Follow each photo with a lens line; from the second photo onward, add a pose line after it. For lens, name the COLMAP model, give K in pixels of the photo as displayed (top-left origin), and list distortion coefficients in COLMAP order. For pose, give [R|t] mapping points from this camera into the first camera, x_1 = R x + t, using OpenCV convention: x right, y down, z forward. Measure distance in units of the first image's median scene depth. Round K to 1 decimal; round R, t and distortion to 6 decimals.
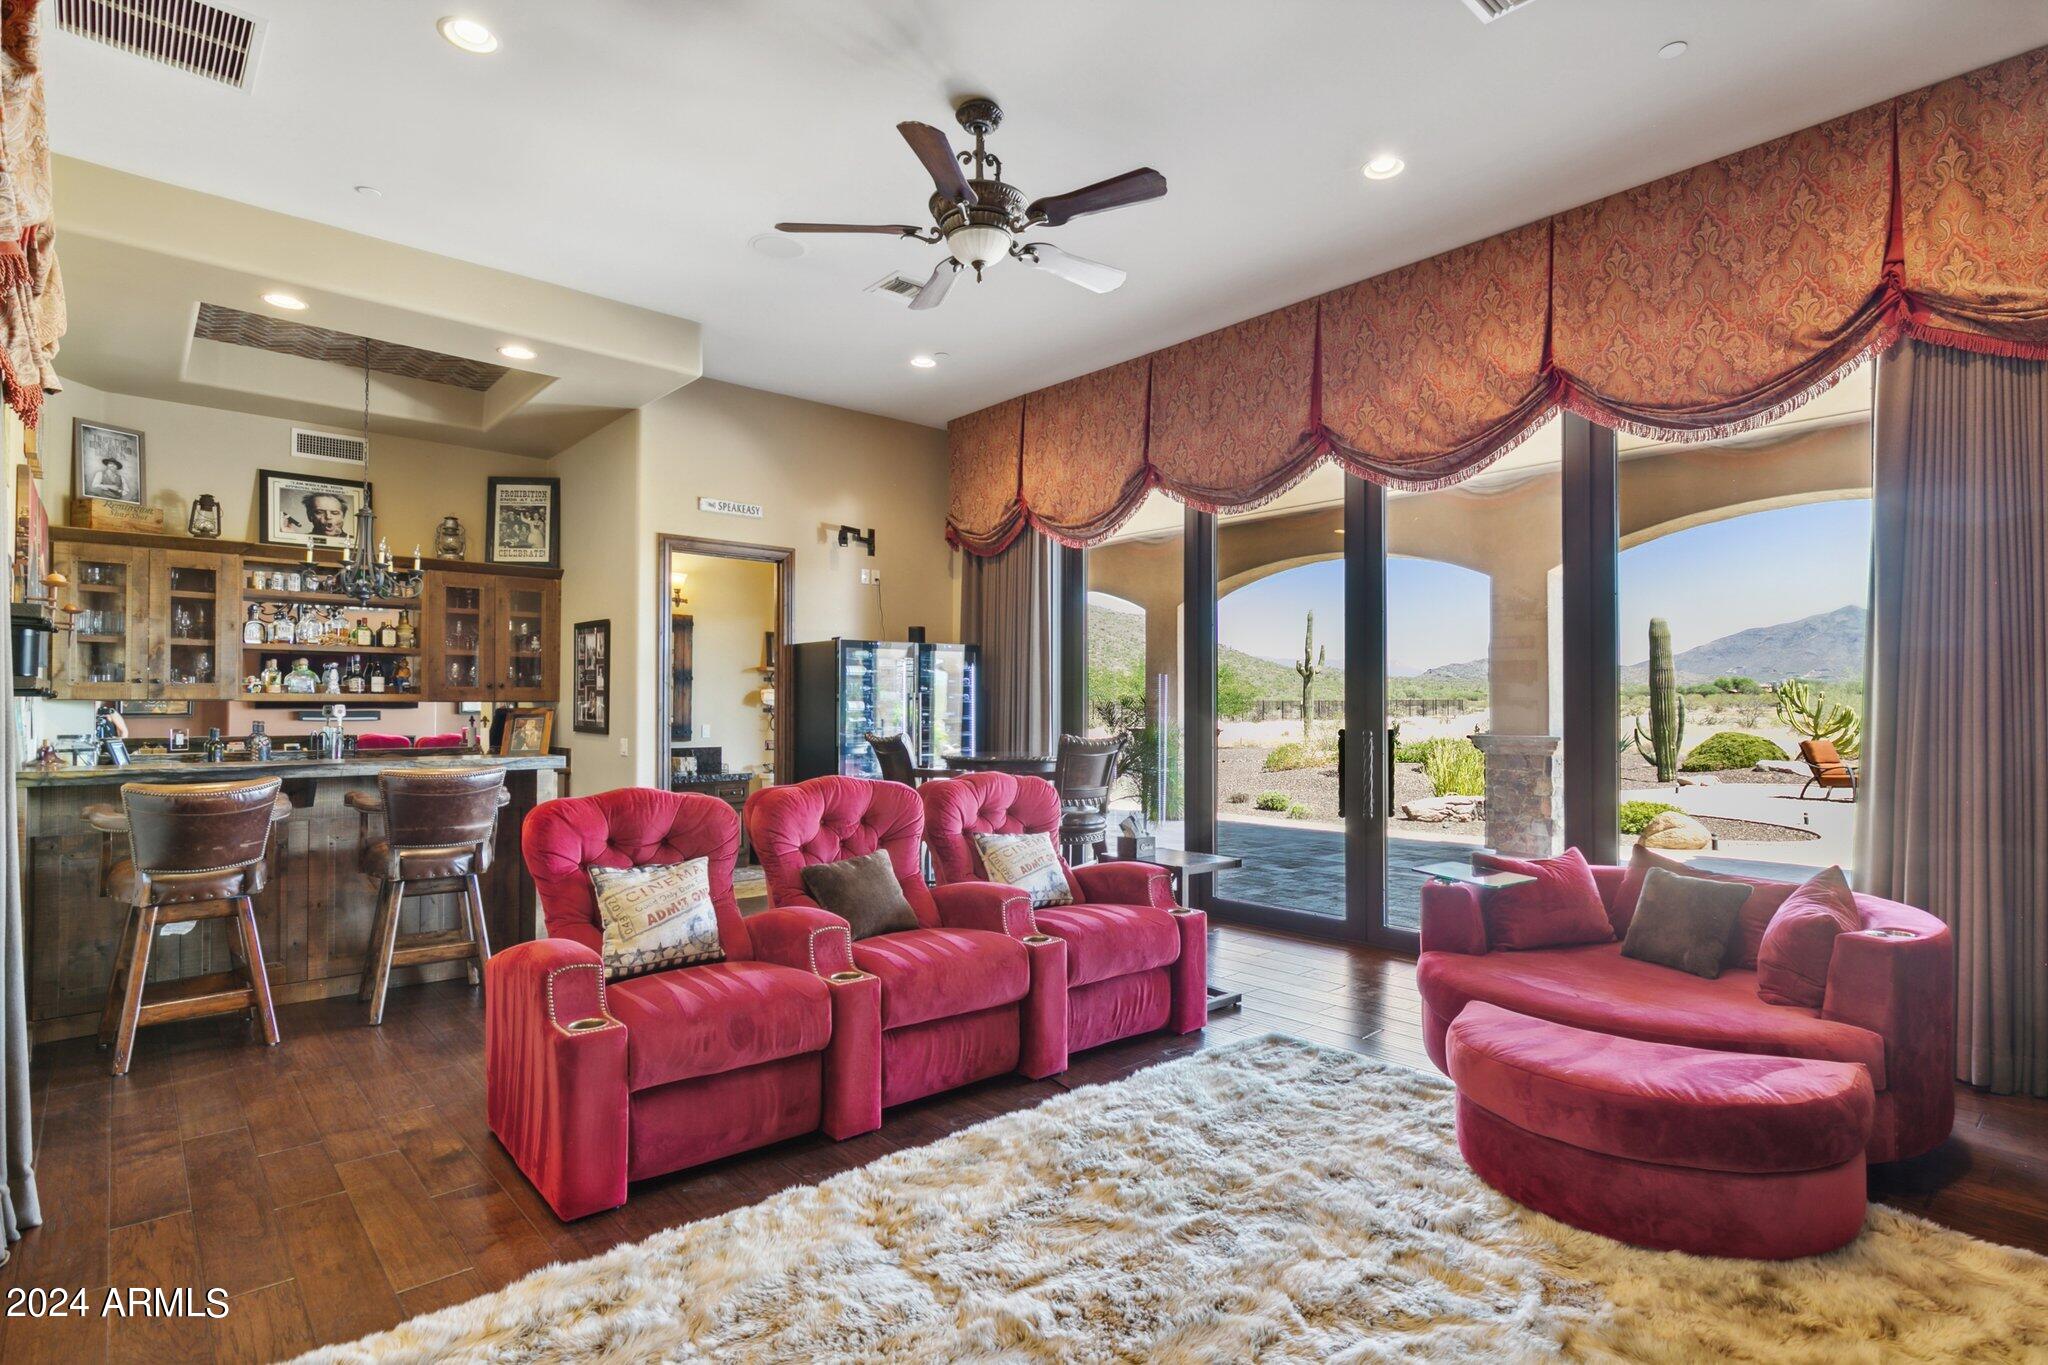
lens RADIAL K [[1018.1, 0, 1038.2], [0, 1018.1, 685.9], [0, 0, 1]] dist [-0.000870, -0.000020]
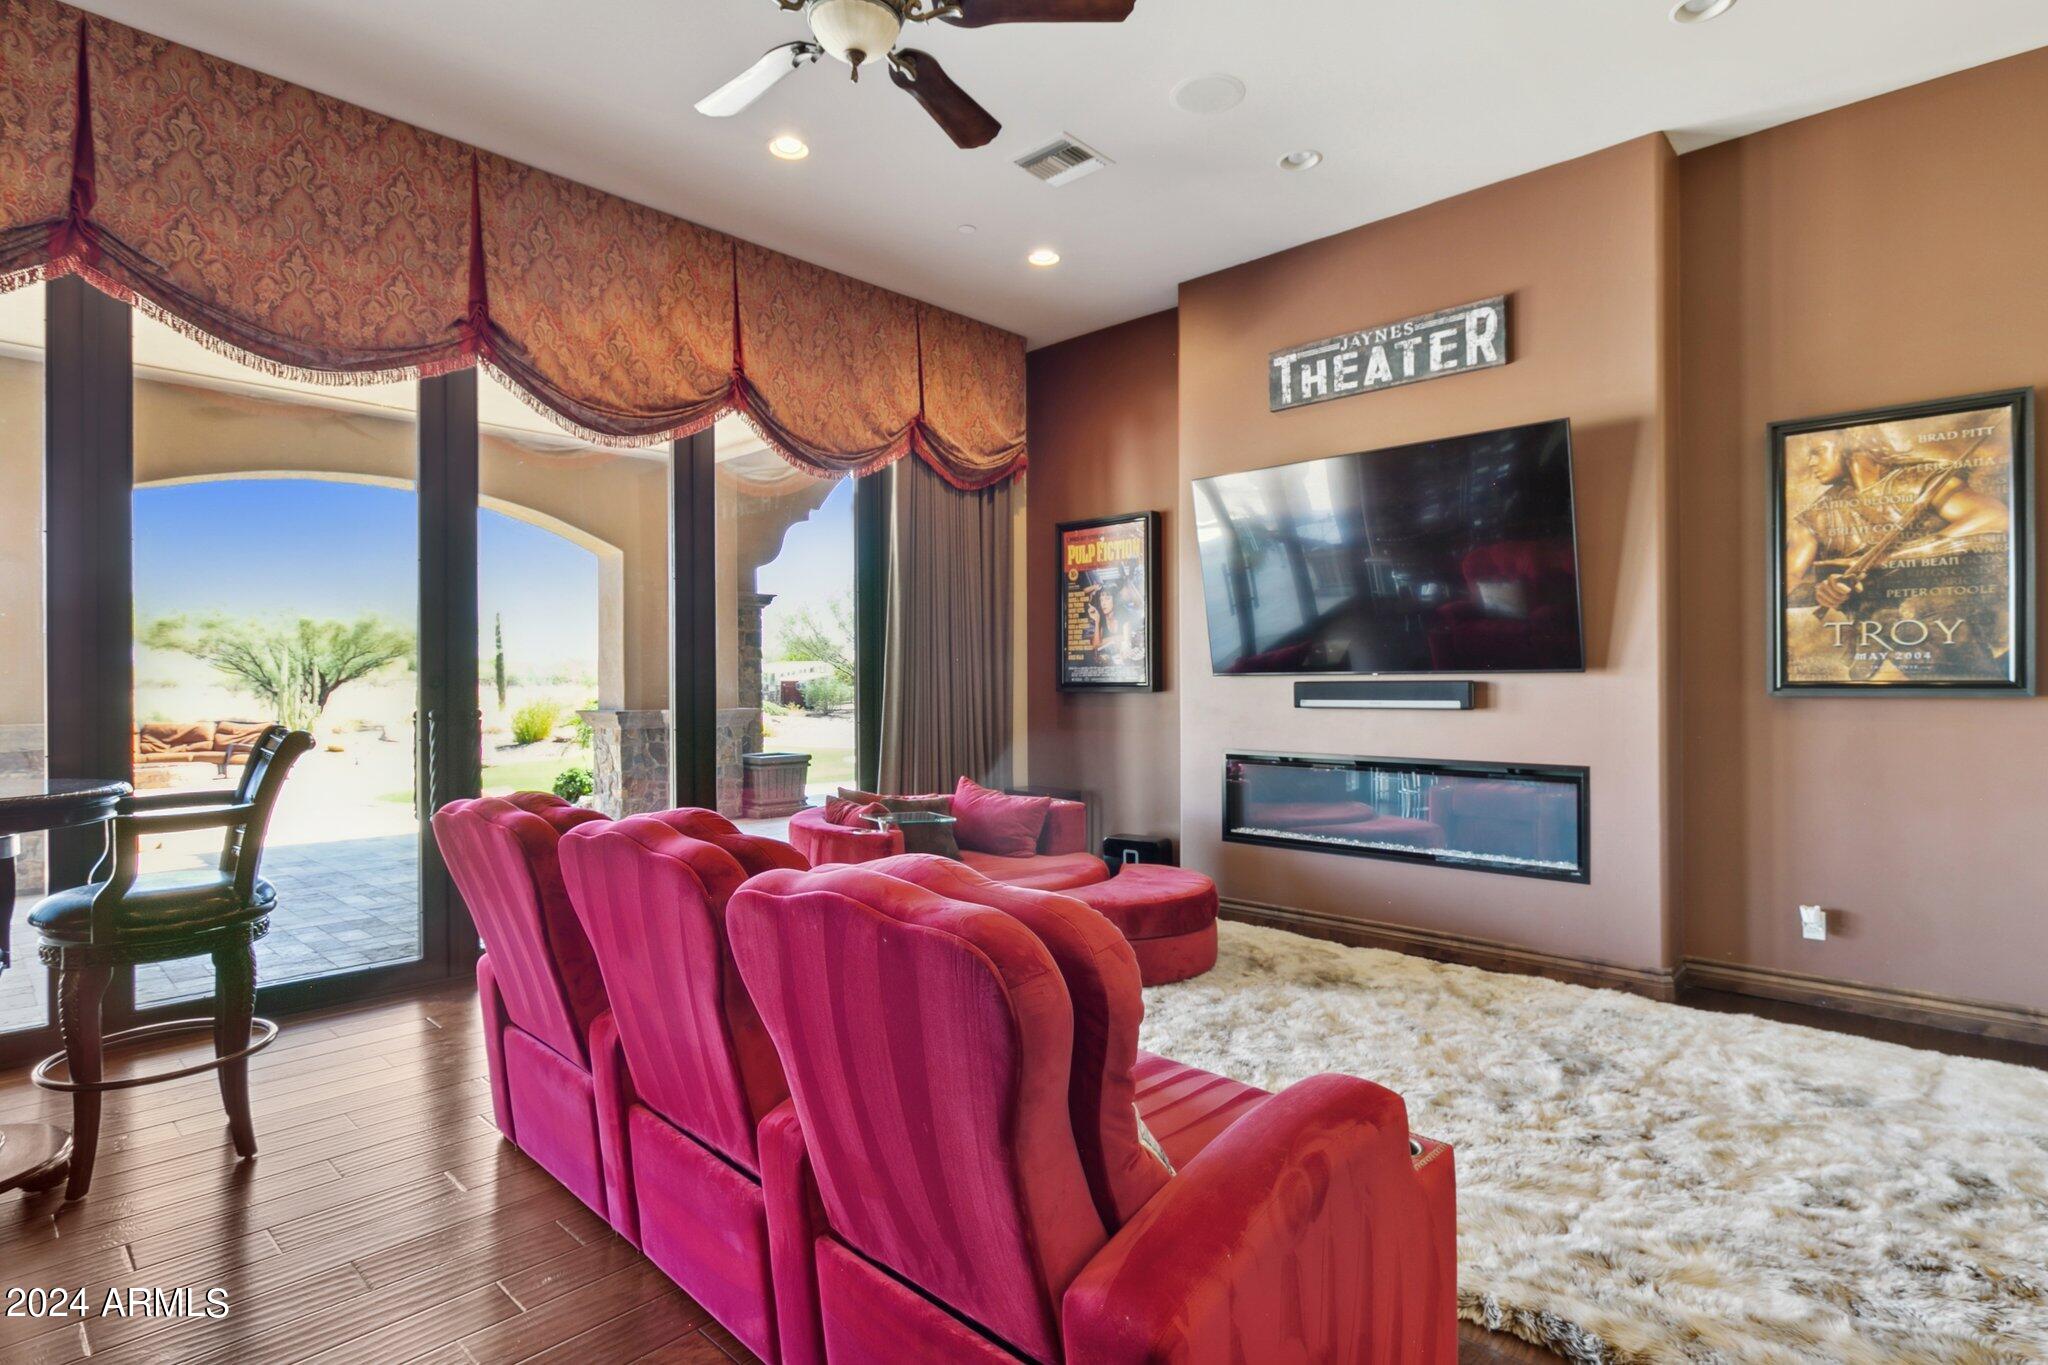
lens RADIAL K [[1036.1, 0, 1033.1], [0, 1036.1, 674.6], [0, 0, 1]] dist [0.000354, 0.000303]
pose [[-0.082050, 0.007401, 0.996601, -0.614852], [-0.017574, 0.999806, -0.008872, 0.018093], [-0.996473, -0.018243, -0.081904, 0.726241]]
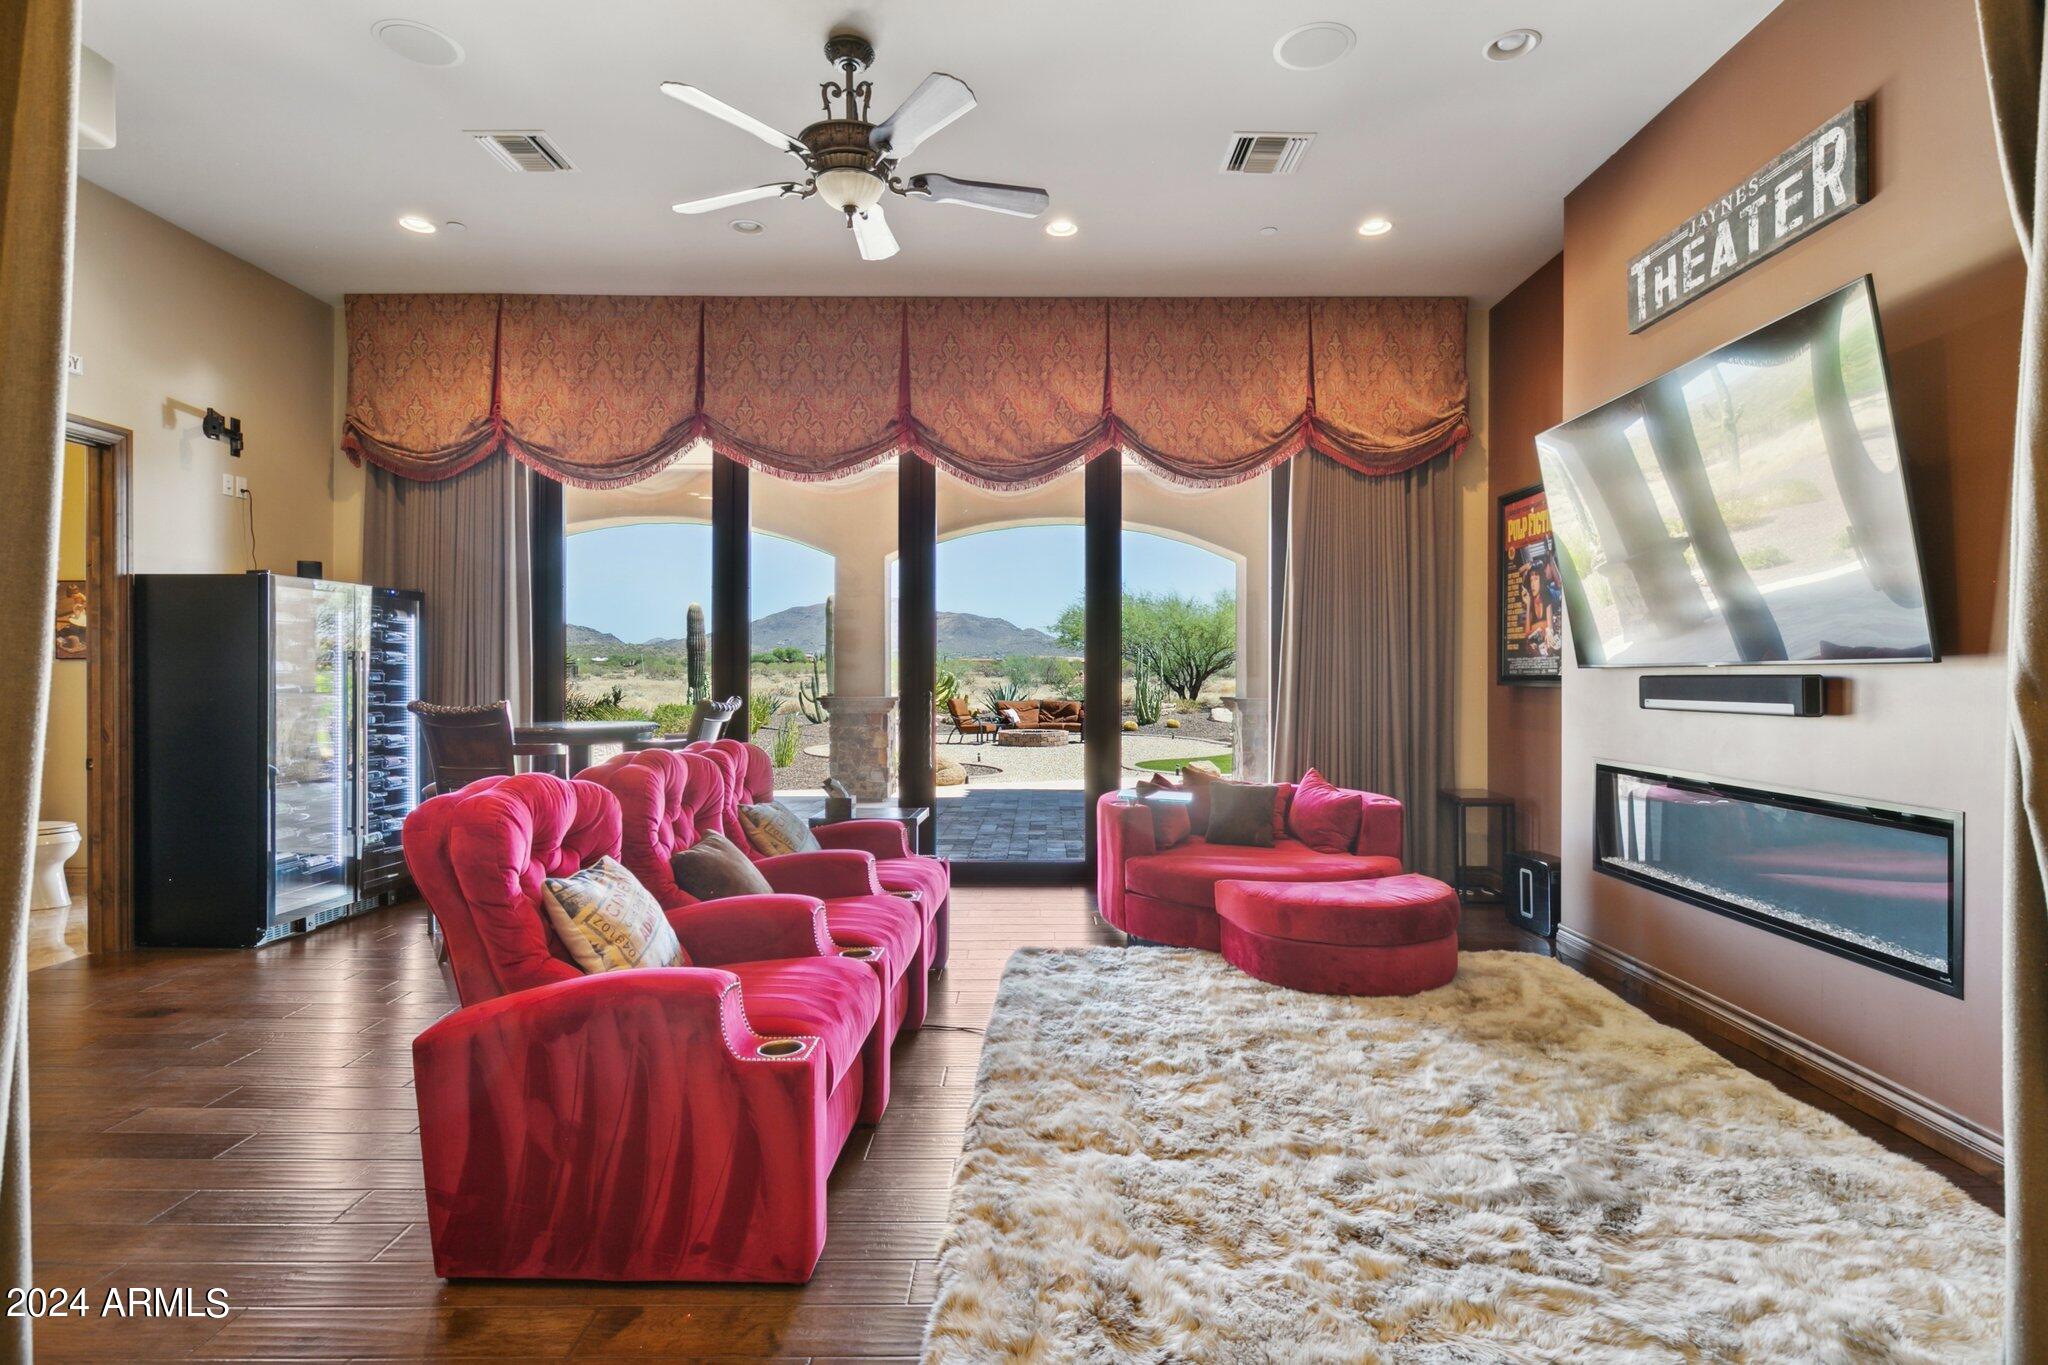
lens RADIAL K [[1022.8, 0, 1037.9], [0, 1022.8, 671.4], [0, 0, 1]] dist [0.001841, -0.001685]
pose [[0.671754, 0.003693, 0.740765, -0.509695], [-0.017977, 0.999774, 0.011318, 0.007096], [-0.740556, -0.020919, 0.671669, 0.162696]]
